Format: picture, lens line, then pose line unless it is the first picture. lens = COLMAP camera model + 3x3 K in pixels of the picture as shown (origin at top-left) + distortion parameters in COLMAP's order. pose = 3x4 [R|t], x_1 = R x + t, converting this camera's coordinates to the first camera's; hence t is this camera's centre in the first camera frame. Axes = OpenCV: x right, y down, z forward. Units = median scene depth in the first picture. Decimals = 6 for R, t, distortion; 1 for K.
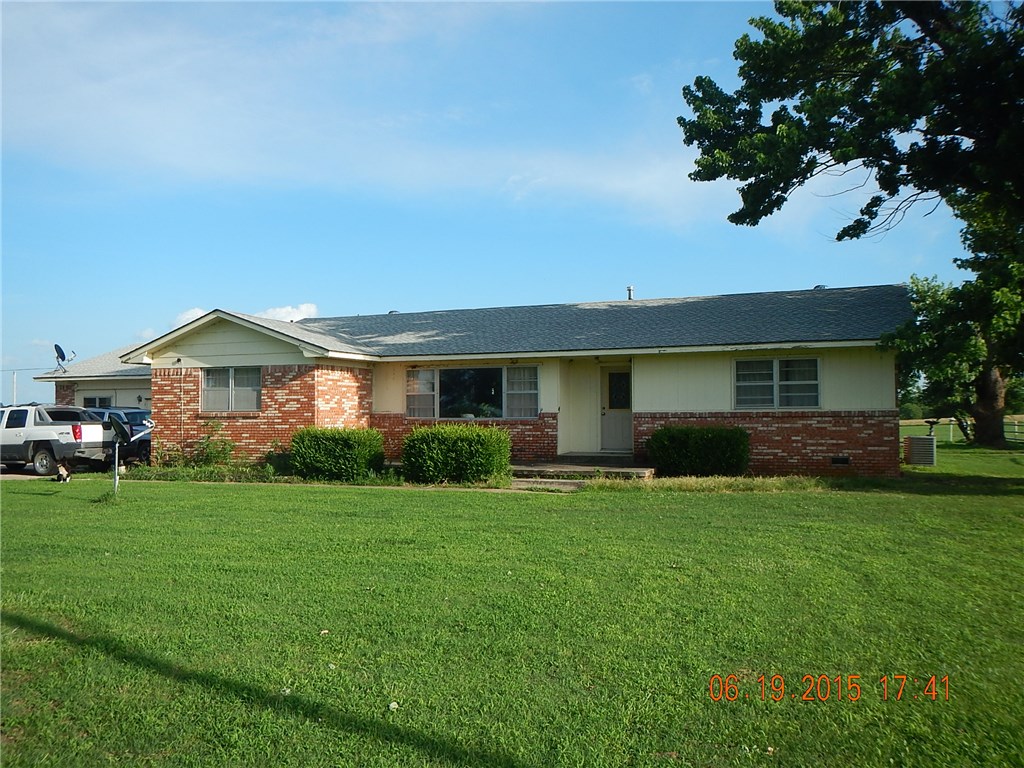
lens RADIAL K [[835.7, 0, 513.6], [0, 835.7, 410.2], [0, 0, 1]] dist [0.010960, 0.006619]
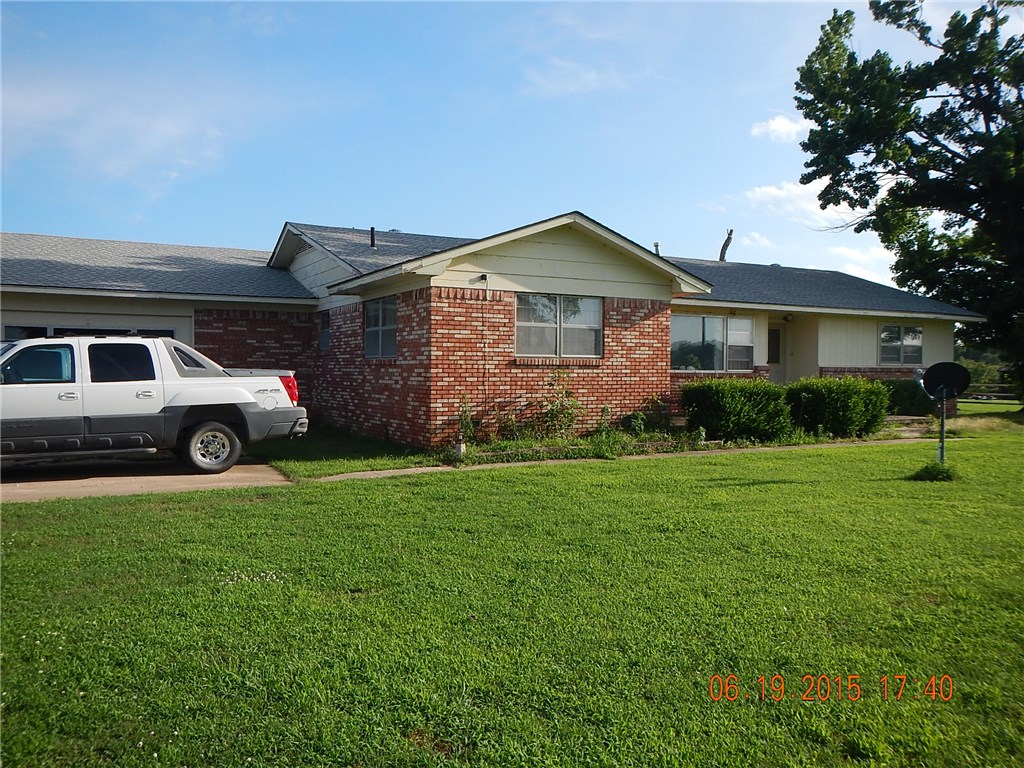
lens RADIAL K [[835.7, 0, 513.6], [0, 835.7, 410.2], [0, 0, 1]] dist [0.010960, 0.006619]
pose [[0.636659, -0.027120, 0.770668, -0.901660], [-0.014775, 0.998769, 0.047353, 0.012861], [-0.771004, -0.041534, 0.635475, 0.570361]]
